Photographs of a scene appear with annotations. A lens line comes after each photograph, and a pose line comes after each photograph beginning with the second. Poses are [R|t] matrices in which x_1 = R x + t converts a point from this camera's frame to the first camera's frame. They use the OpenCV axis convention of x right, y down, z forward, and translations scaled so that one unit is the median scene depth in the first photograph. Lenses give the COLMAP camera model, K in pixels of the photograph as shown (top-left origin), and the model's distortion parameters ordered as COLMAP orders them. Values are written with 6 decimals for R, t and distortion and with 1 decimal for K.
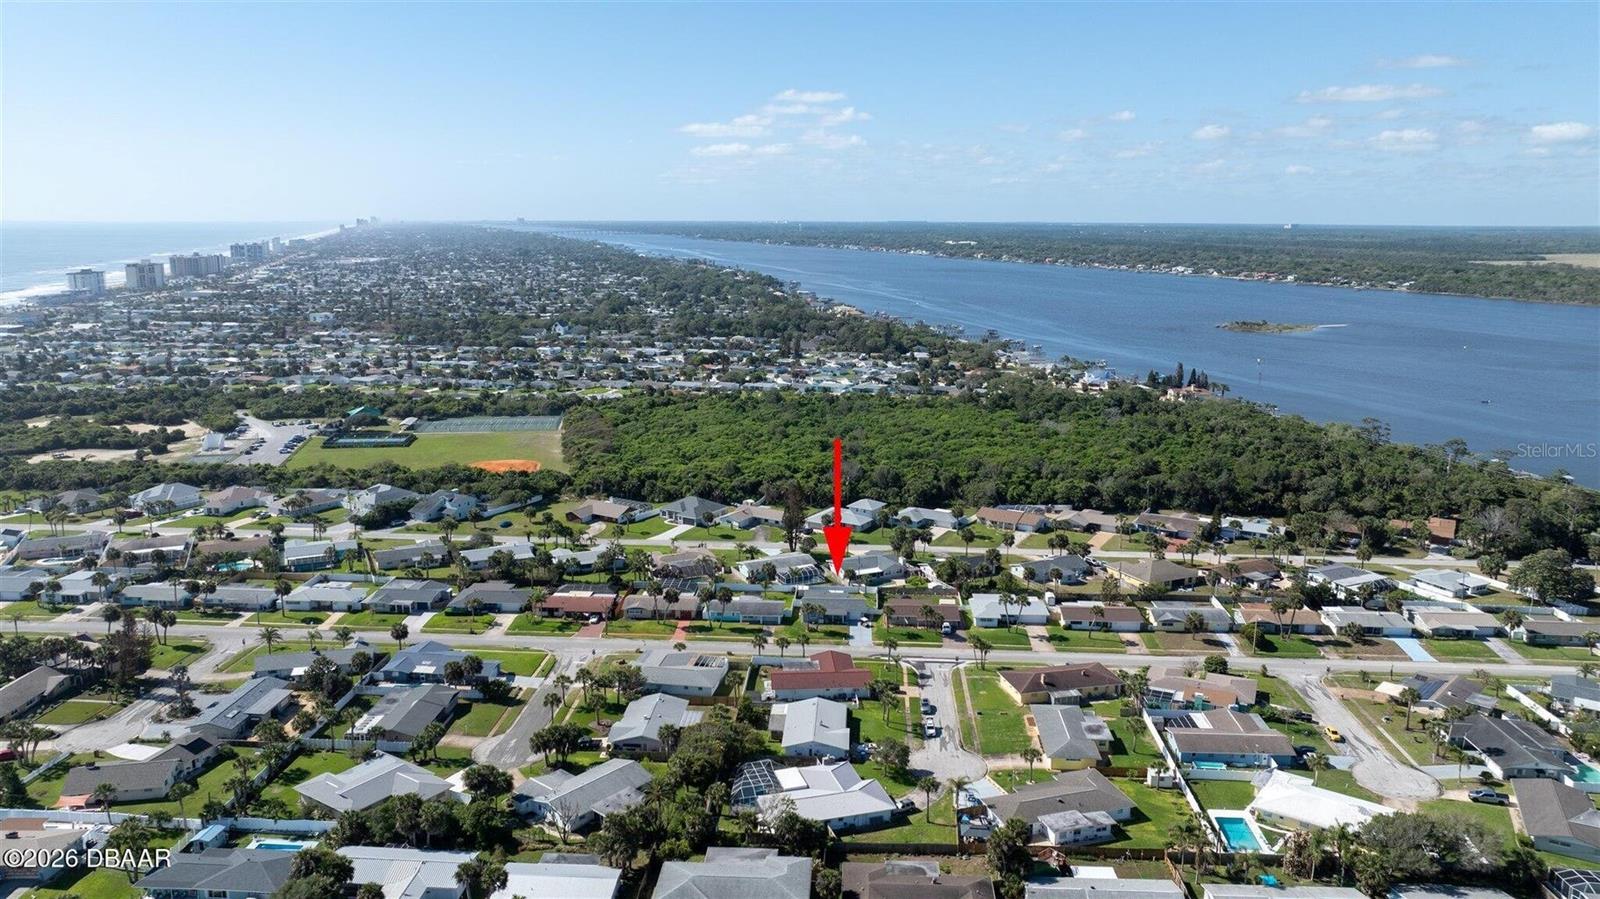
lens RADIAL K [[1153.3, 0, 807.5], [0, 1153.3, 444.7], [0, 0, 1]] dist [-0.027829, 0.042146]
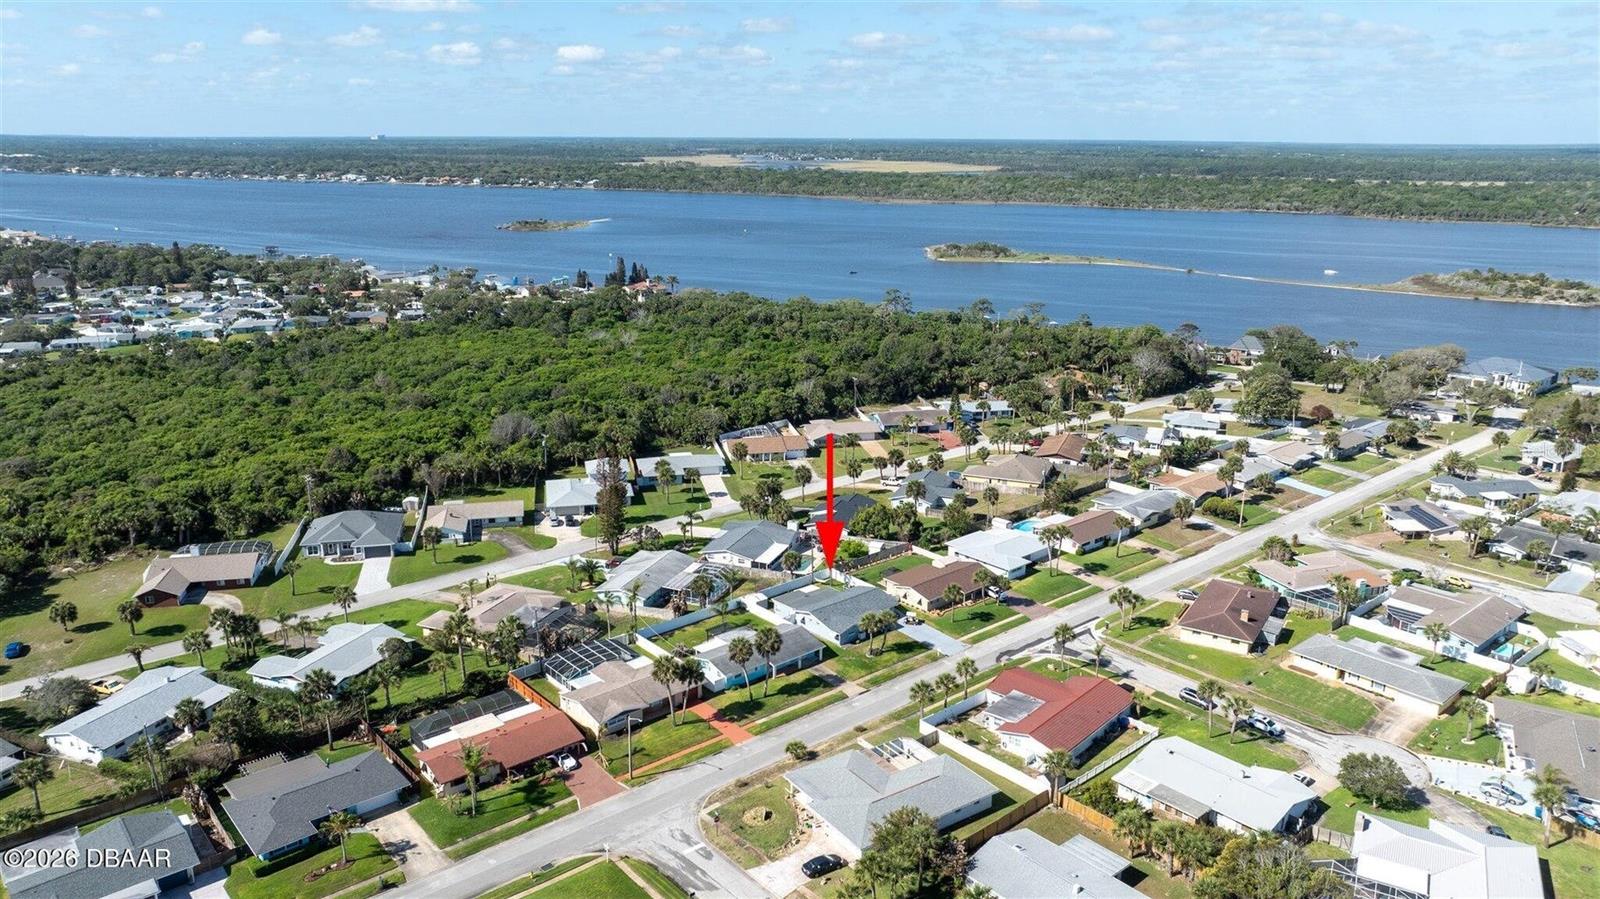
lens RADIAL K [[1153.3, 0, 802.0], [0, 1153.3, 452.6], [0, 0, 1]] dist [-0.027829, 0.042146]
pose [[0.717551, -0.188520, 0.670507, -0.075713], [0.137445, 0.982069, 0.129031, -0.006759], [-0.682810, -0.000429, 0.730596, 0.095328]]
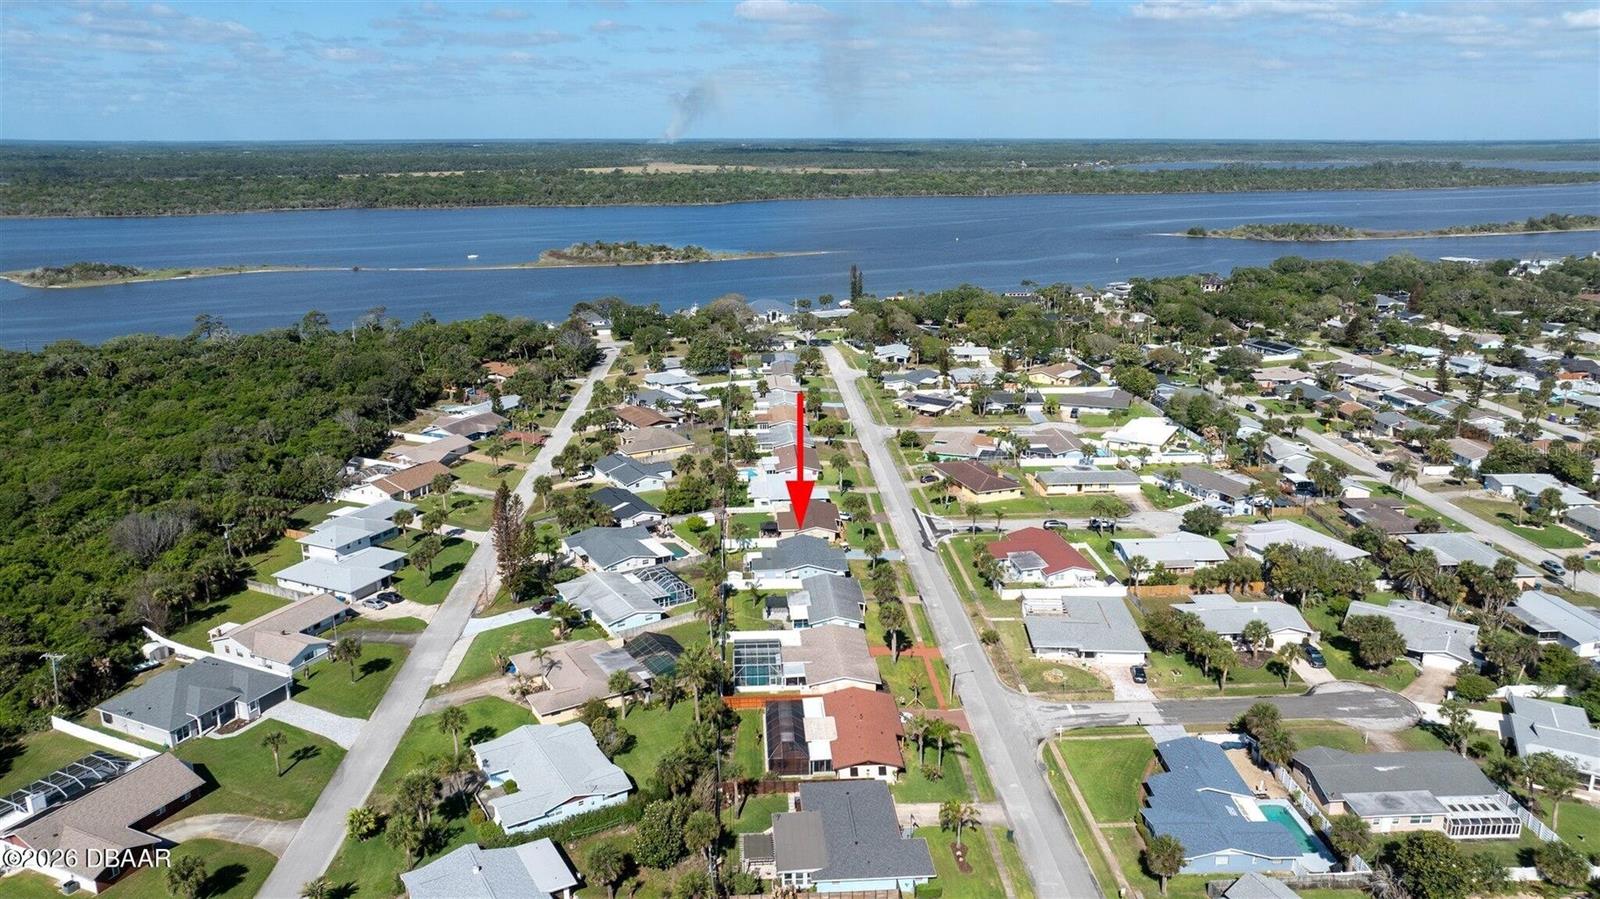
lens RADIAL K [[1153.3, 0, 801.4], [0, 1153.3, 459.7], [0, 0, 1]] dist [-0.027829, 0.042146]
pose [[-0.135869, -0.276372, 0.951398, -0.119959], [0.195516, 0.933938, 0.299222, -0.025694], [-0.971243, 0.226668, -0.072858, 0.187457]]
